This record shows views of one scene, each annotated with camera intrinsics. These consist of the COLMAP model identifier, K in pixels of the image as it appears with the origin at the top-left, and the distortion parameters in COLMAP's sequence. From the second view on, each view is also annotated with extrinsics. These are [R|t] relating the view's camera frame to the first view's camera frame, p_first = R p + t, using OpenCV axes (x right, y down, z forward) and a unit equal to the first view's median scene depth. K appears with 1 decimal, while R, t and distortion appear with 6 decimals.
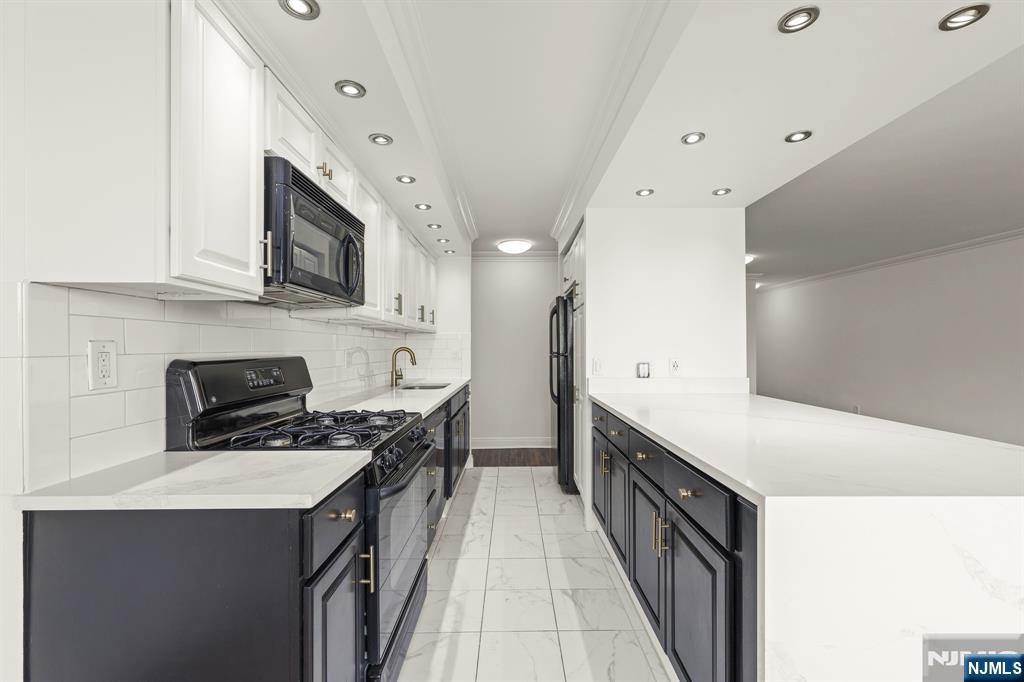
lens RADIAL K [[437.4, 0, 517.4], [0, 437.4, 346.0], [0, 0, 1]] dist [0.001502, 0.000068]
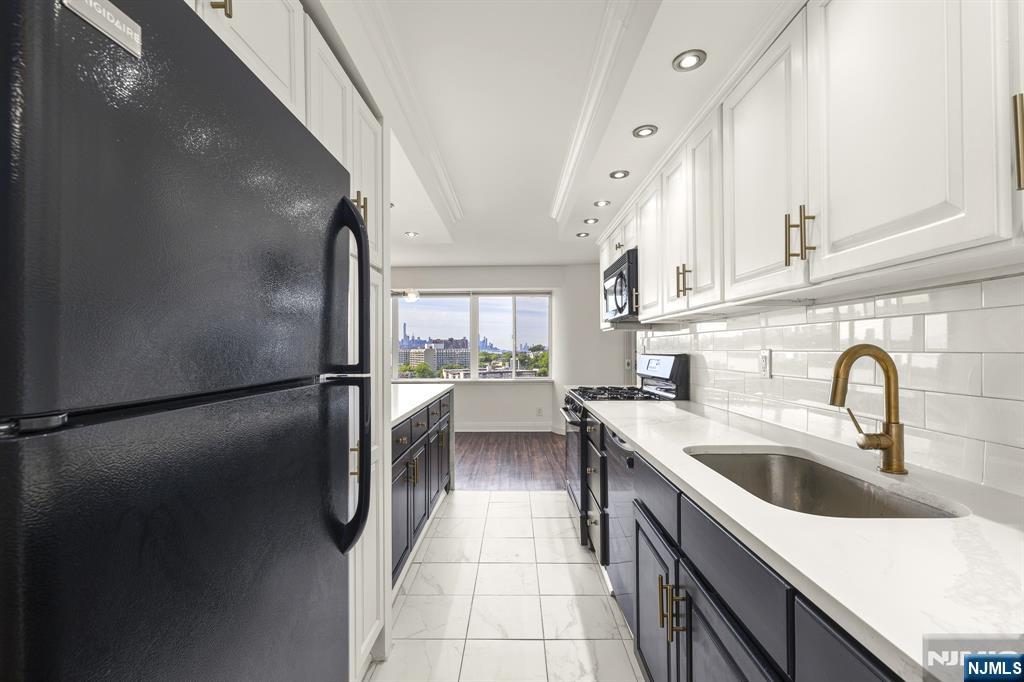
lens RADIAL K [[437.4, 0, 511.6], [0, 437.4, 342.5], [0, 0, 1]] dist [0.001502, 0.000068]
pose [[-0.999772, 0.000239, 0.021374, -0.030777], [0.000009, 0.999942, -0.010763, 0.001150], [-0.021376, -0.010760, -0.999714, 1.987290]]
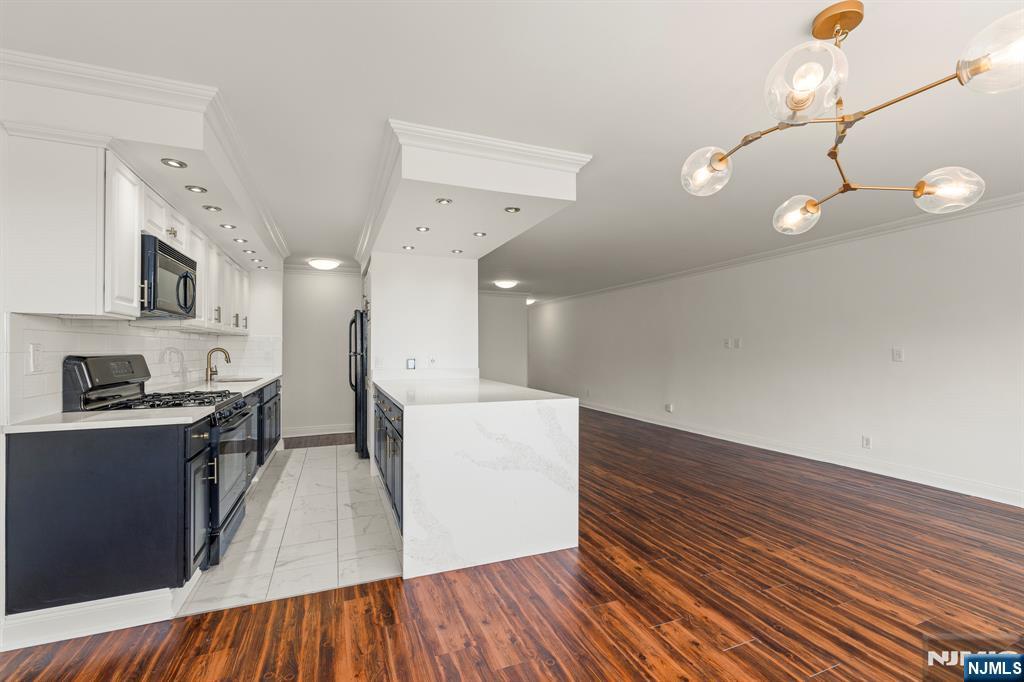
lens RADIAL K [[437.4, 0, 510.6], [0, 437.4, 346.3], [0, 0, 1]] dist [0.001502, 0.000068]
pose [[0.932867, 0.004651, 0.360190, 0.082120], [-0.003954, 0.999989, -0.002670, -0.002141], [-0.360199, 0.001067, 0.932875, -0.613910]]
